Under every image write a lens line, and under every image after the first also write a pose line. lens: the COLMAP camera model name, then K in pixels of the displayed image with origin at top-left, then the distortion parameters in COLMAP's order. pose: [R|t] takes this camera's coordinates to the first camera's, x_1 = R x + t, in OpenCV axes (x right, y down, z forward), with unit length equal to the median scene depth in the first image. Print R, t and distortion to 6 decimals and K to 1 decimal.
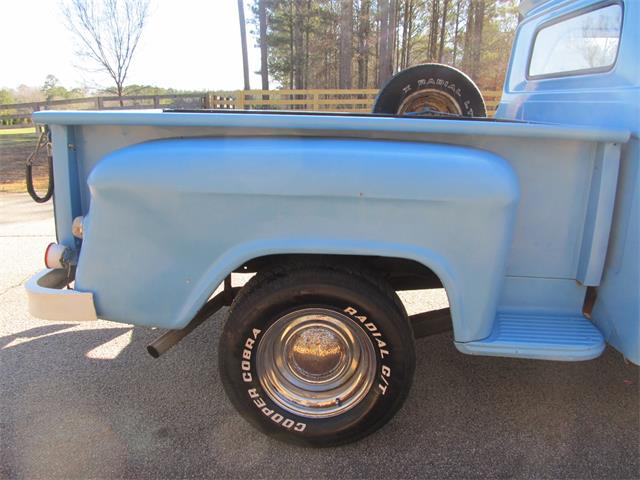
lens RADIAL K [[532.6, 0, 321.4], [0, 532.6, 241.8], [0, 0, 1]] dist [-0.053524, 0.016948]
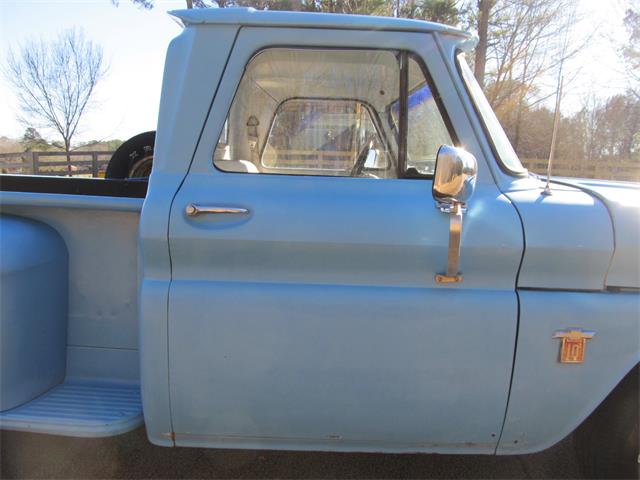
lens RADIAL K [[532.6, 0, 318.6], [0, 532.6, 239.5], [0, 0, 1]] dist [-0.053524, 0.016948]
pose [[0.999124, 0.015579, 0.038851, 0.480484], [-0.011183, 0.993767, -0.110912, -0.017751], [-0.040337, 0.110380, 0.993071, -0.007302]]
